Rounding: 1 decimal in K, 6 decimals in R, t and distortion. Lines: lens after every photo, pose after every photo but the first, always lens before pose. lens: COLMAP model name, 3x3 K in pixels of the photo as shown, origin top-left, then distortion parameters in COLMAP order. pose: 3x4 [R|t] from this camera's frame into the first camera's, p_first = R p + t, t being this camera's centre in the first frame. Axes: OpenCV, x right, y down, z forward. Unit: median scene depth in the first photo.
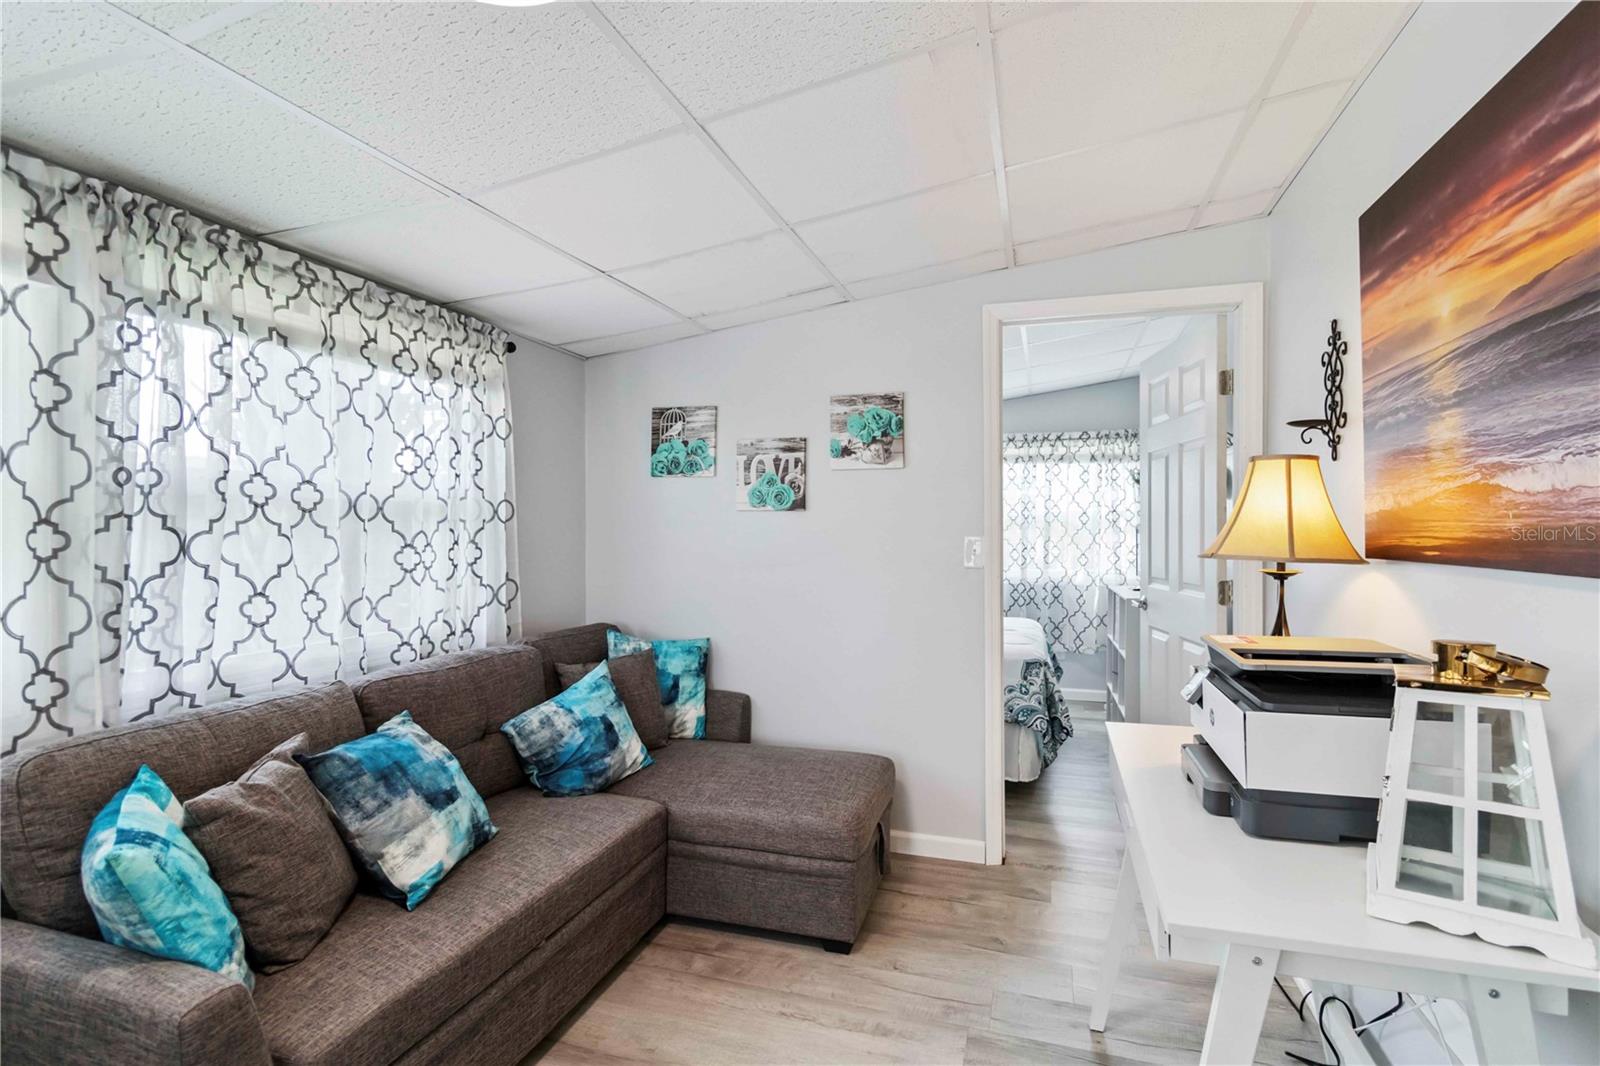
lens RADIAL K [[747.0, 0, 821.5], [0, 747.0, 536.5], [0, 0, 1]] dist [0.004895, 0.000361]
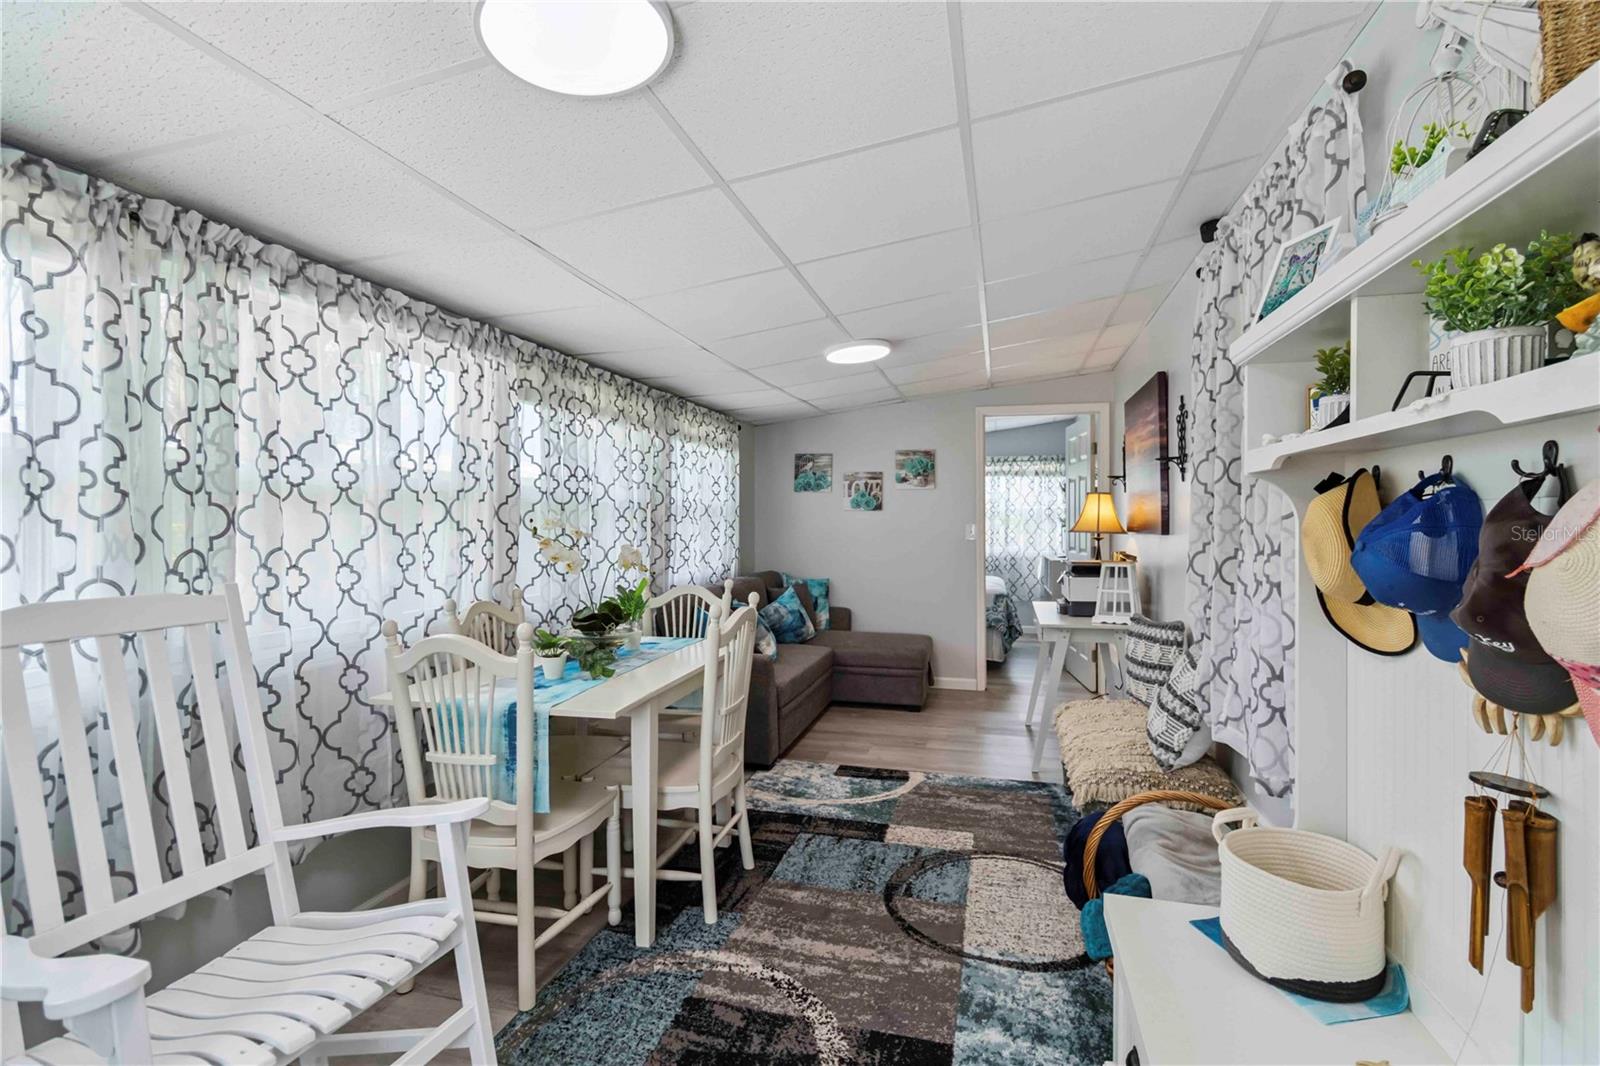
lens RADIAL K [[779.0, 0, 816.3], [0, 779.0, 518.9], [0, 0, 1]] dist [0.009077, 0.000564]
pose [[0.998419, 0.002648, 0.056142, -0.292346], [-0.002081, 0.999946, -0.010144, 0.006610], [-0.056166, 0.010011, 0.998371, -0.942586]]
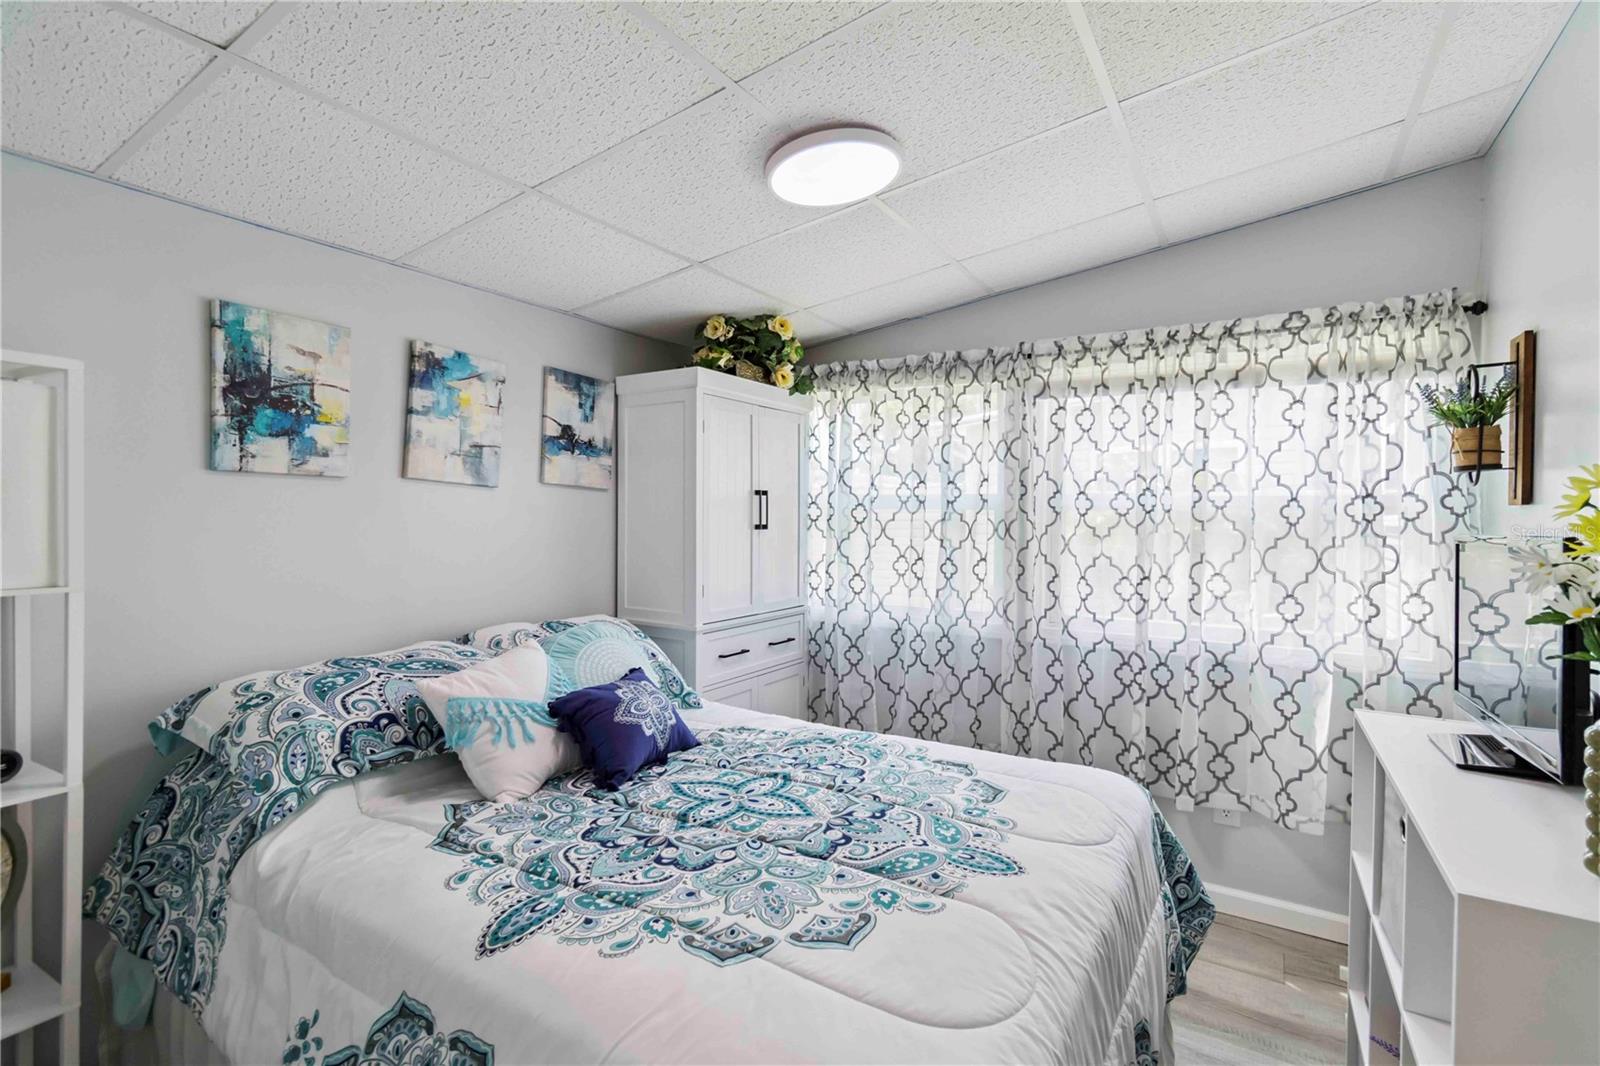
lens RADIAL K [[747.0, 0, 809.0], [0, 747.0, 526.1], [0, 0, 1]] dist [0.004895, 0.000361]
pose [[0.968782, 0.010057, -0.247712, 0.328103], [-0.009478, 0.999949, 0.003530, -0.026948], [0.247734, -0.001072, 0.968827, 0.888769]]
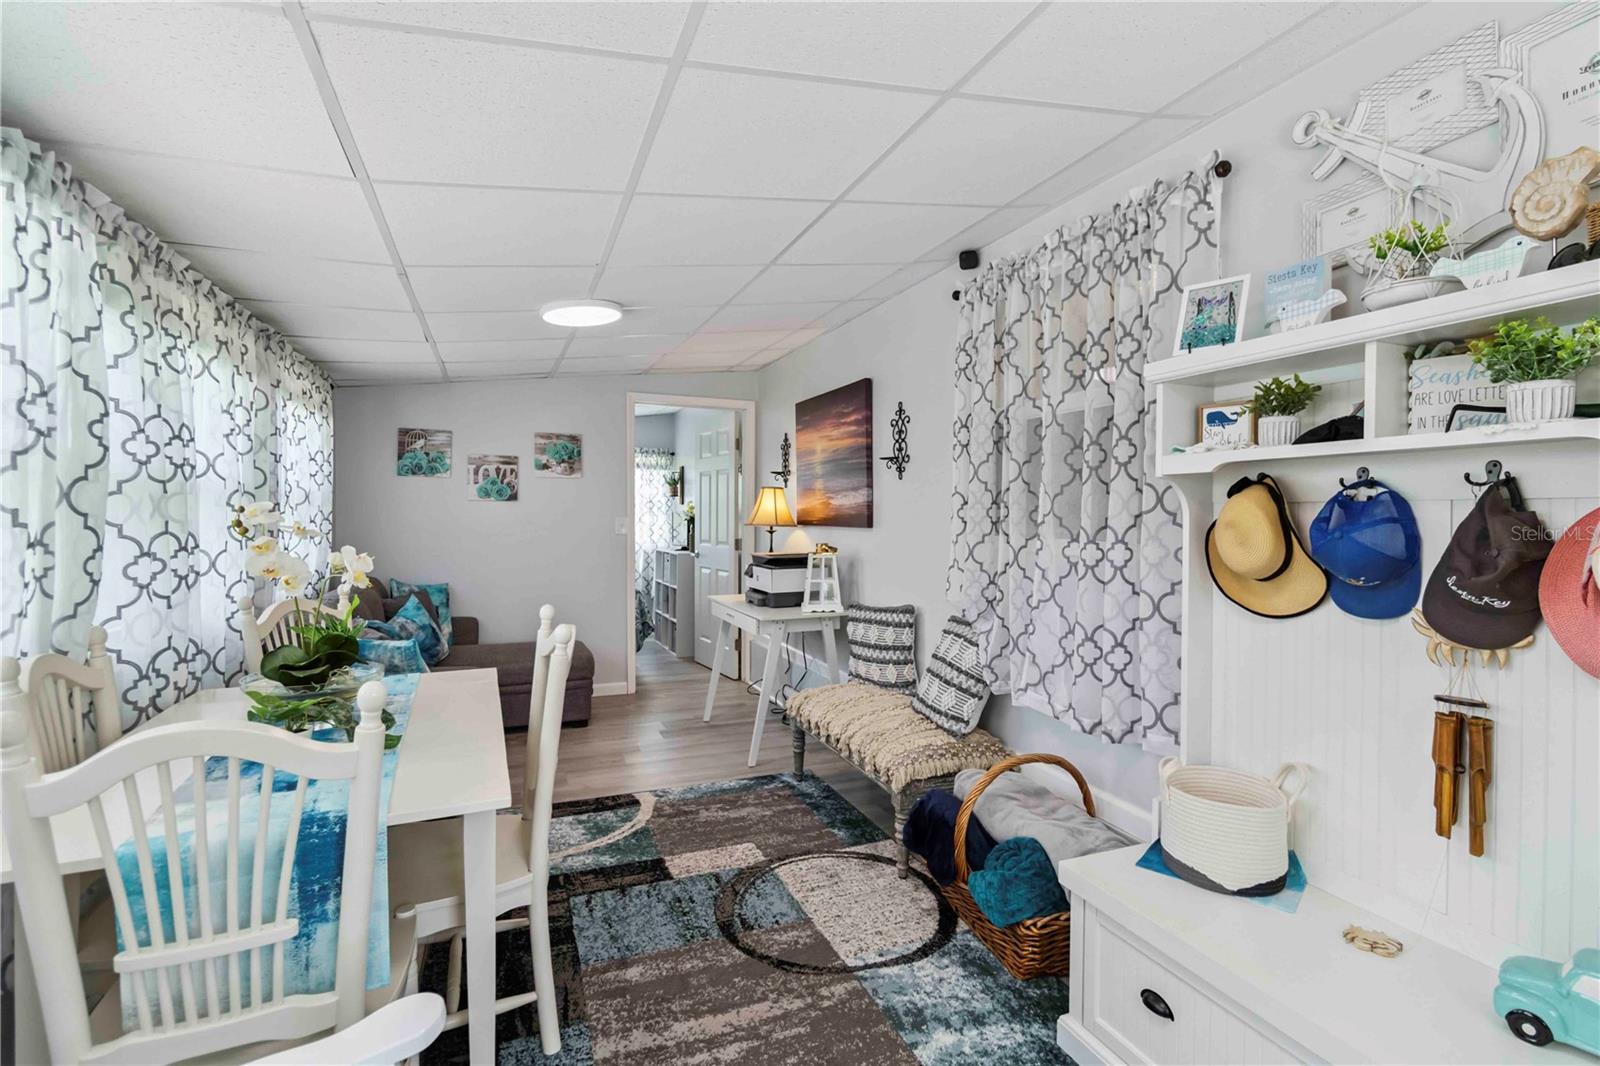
lens RADIAL K [[767.4, 0, 841.4], [0, 767.4, 522.5], [0, 0, 1]] dist [0.003864, -0.001432]
pose [[0.750733, 0.000447, 0.660606, -0.586983], [-0.001975, 0.999997, 0.001568, 0.007720], [-0.660603, -0.002482, 0.750731, -0.710376]]
